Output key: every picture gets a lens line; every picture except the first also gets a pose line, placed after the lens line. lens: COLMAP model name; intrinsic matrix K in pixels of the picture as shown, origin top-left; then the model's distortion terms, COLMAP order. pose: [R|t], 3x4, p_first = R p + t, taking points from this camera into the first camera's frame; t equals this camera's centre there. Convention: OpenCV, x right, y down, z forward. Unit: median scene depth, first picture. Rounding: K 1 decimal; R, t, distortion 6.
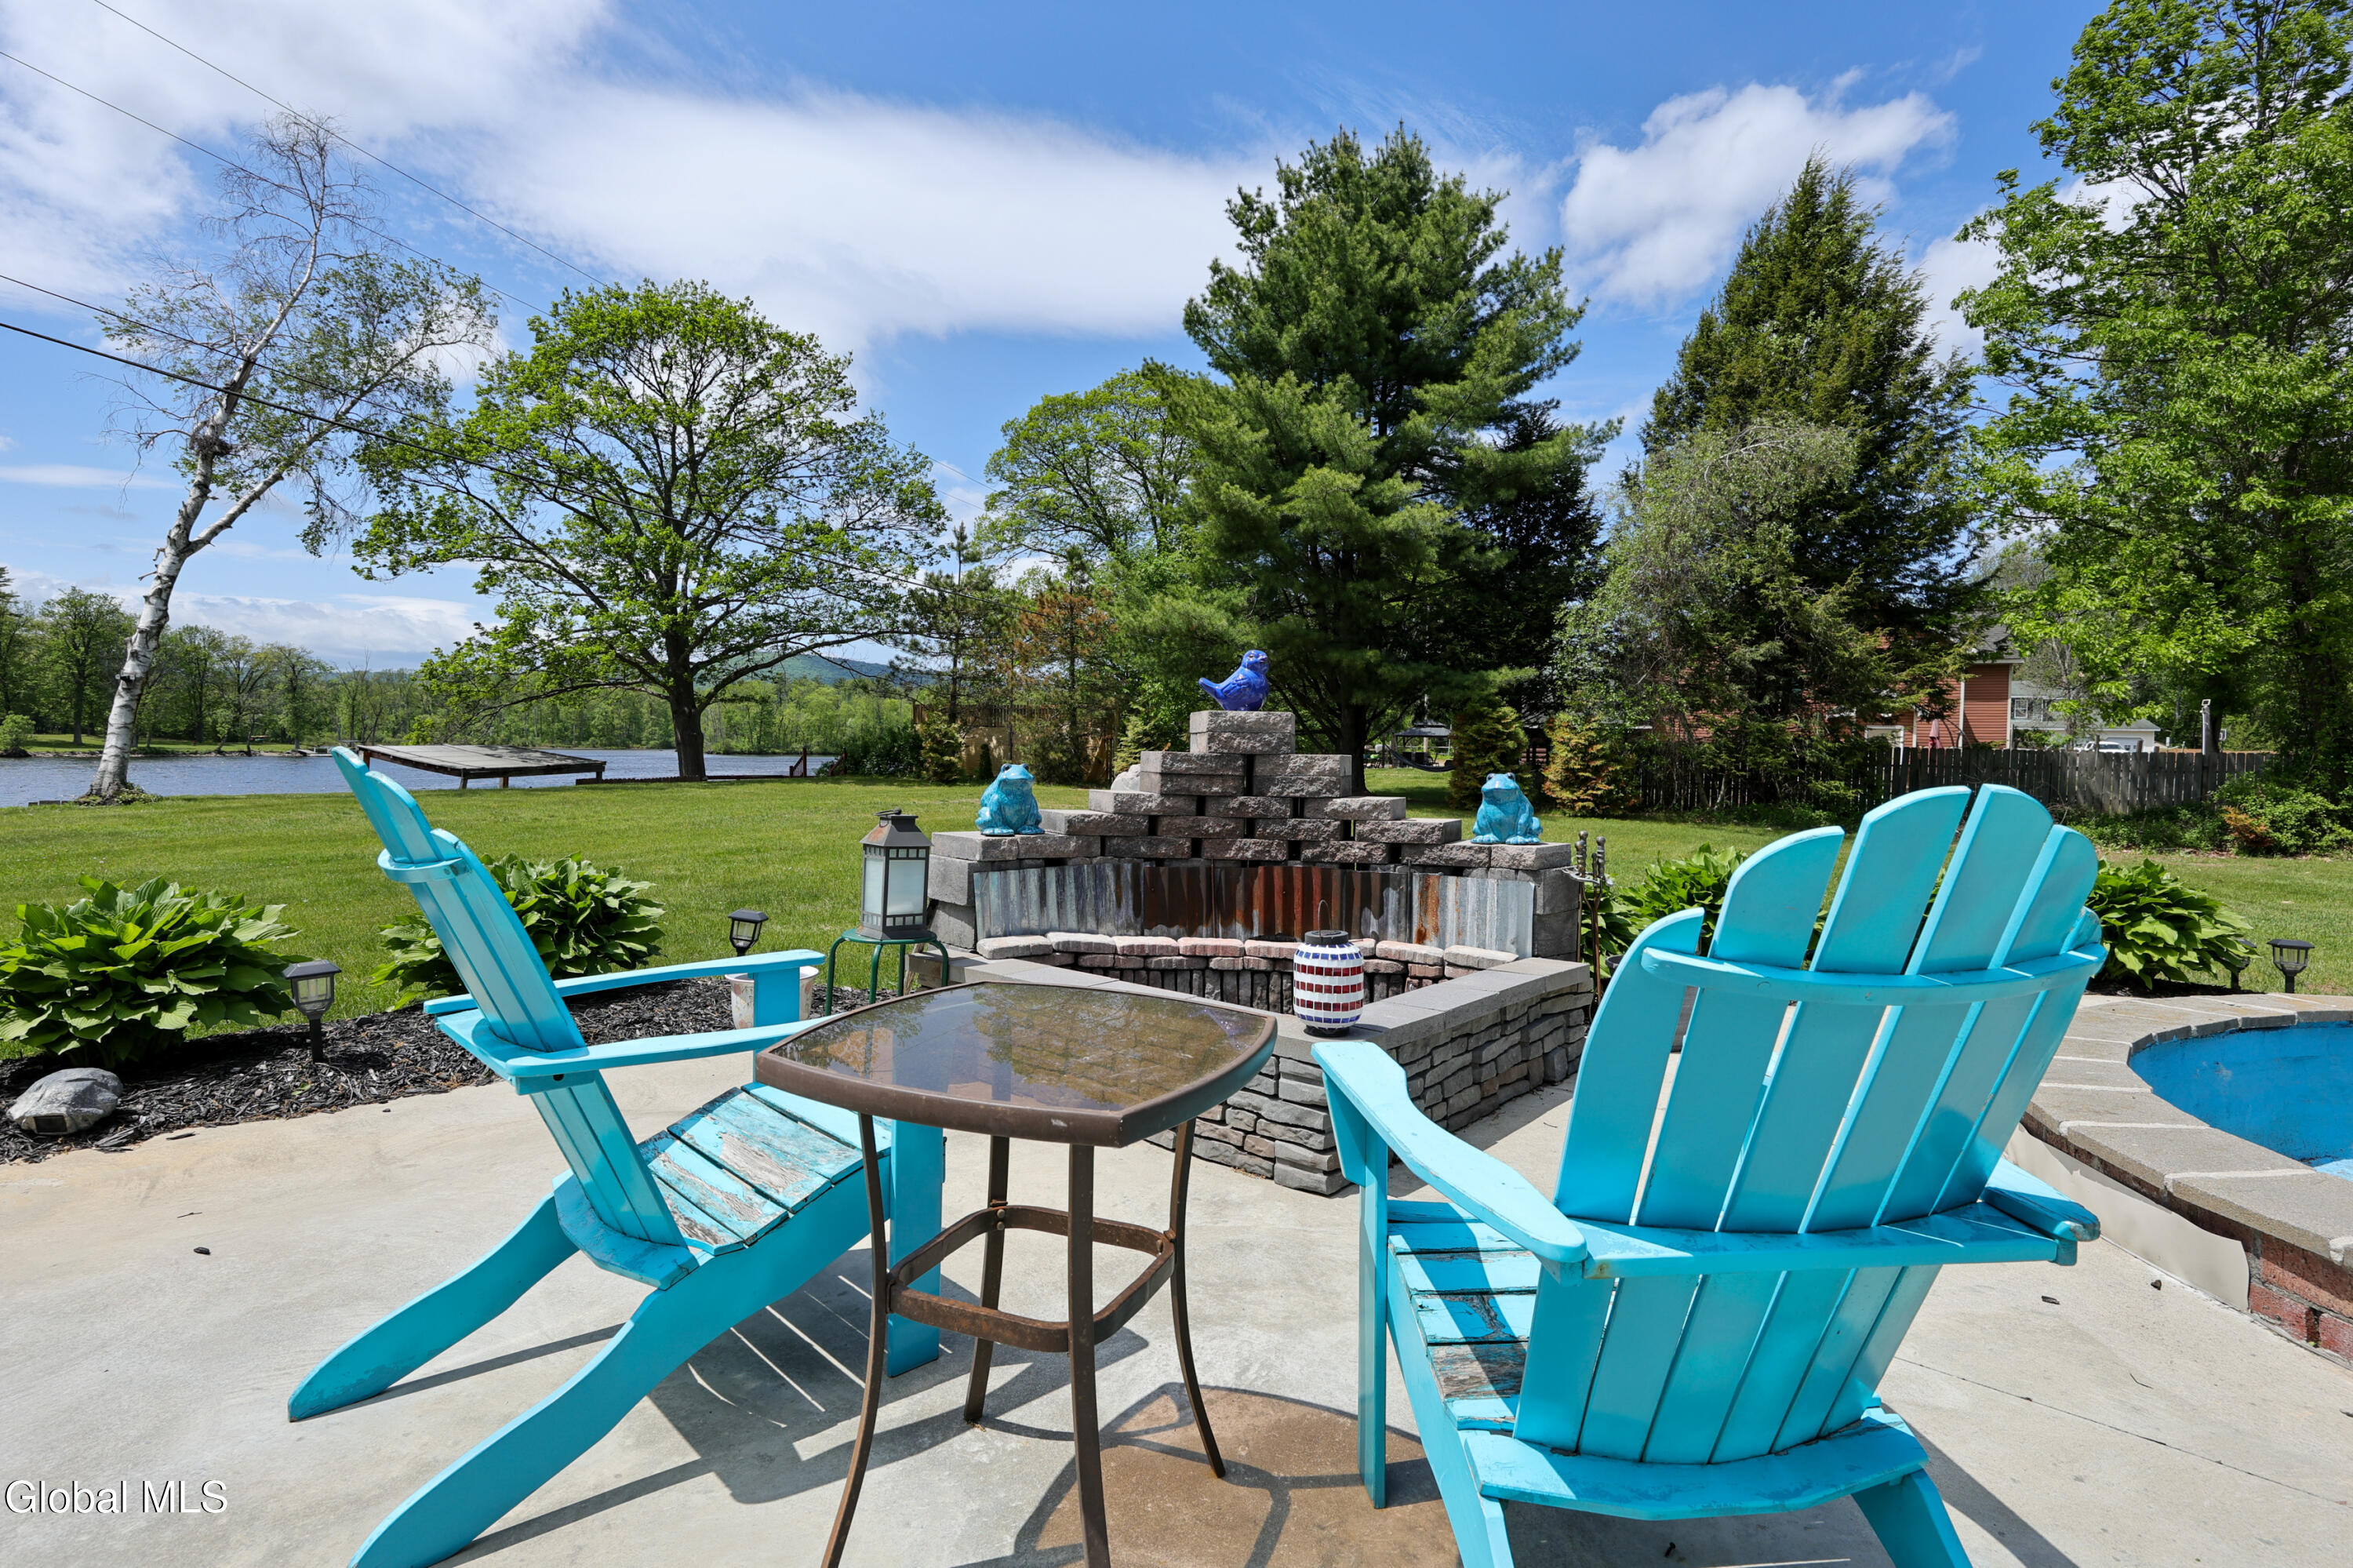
lens RADIAL K [[1152.1, 0, 1193.8], [0, 1152.1, 777.0], [0, 0, 1]] dist [0.001489, -0.000867]
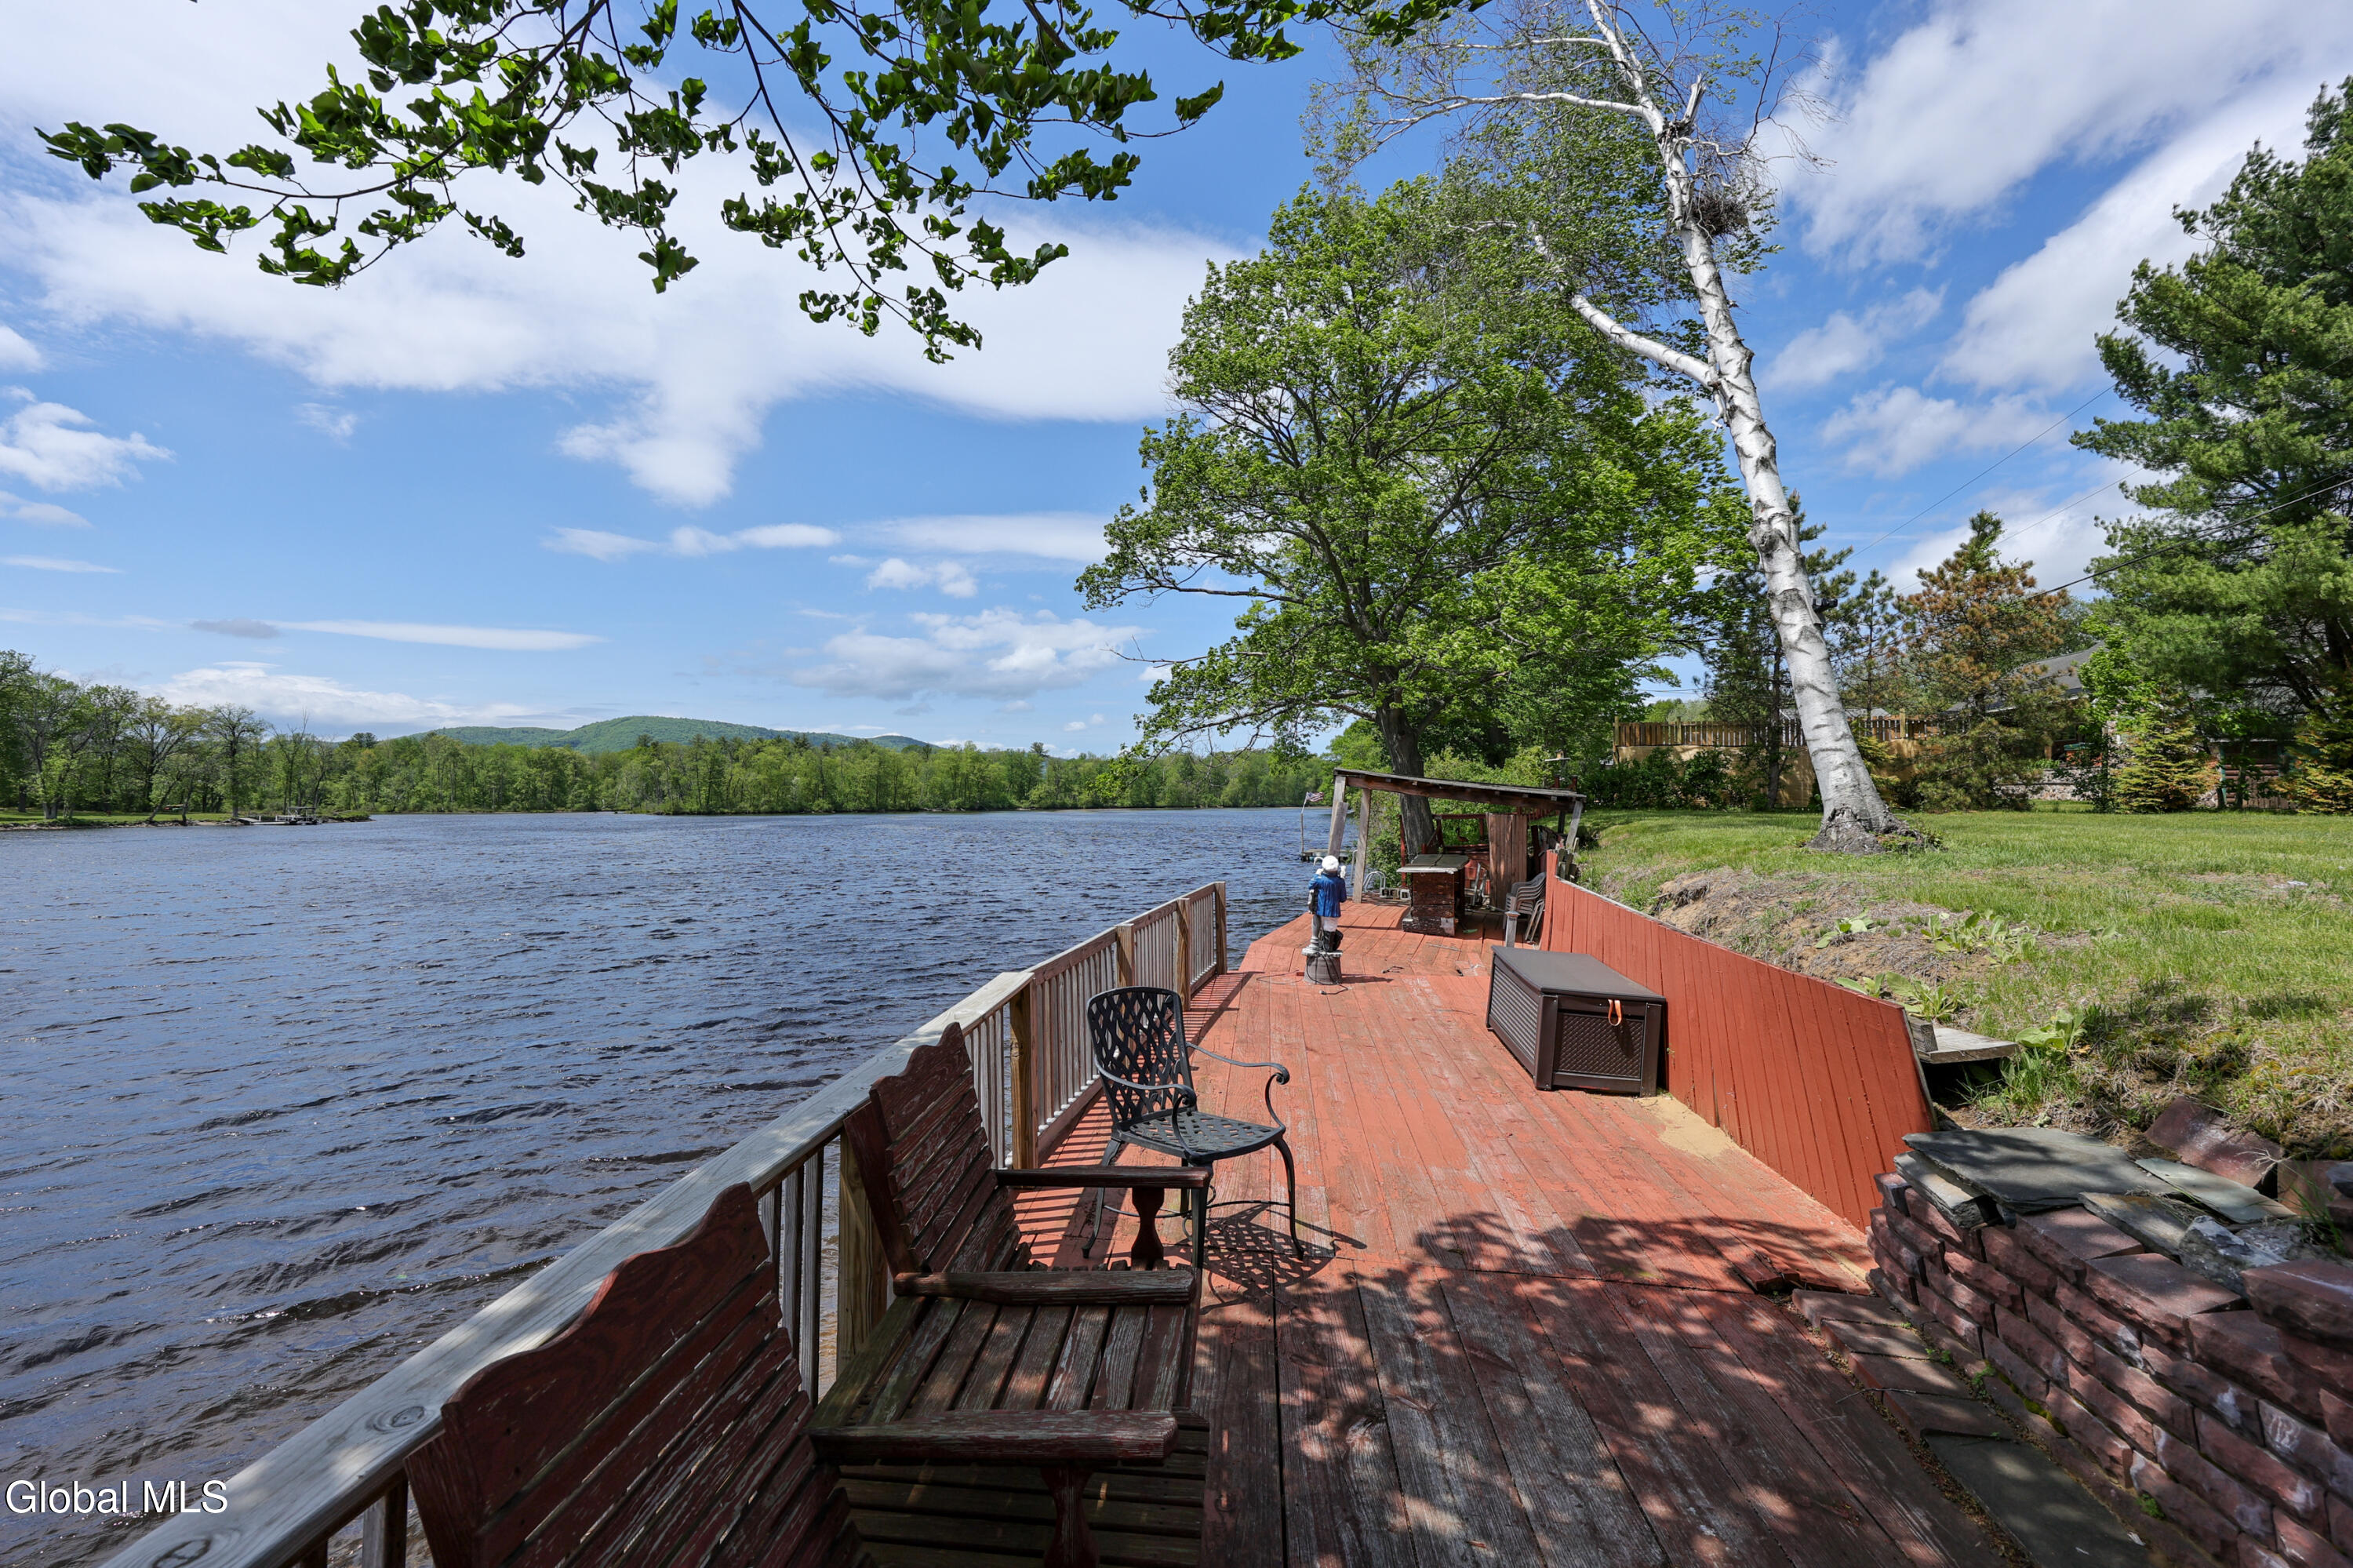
lens RADIAL K [[1089.1, 0, 1181.0], [0, 1089.1, 776.1], [0, 0, 1]] dist [0.005126, 0.000844]
pose [[0.994482, -0.017247, 0.103477, -0.688484], [0.022188, 0.998659, -0.046782, 0.001019], [-0.102531, 0.048819, 0.993531, 0.312681]]
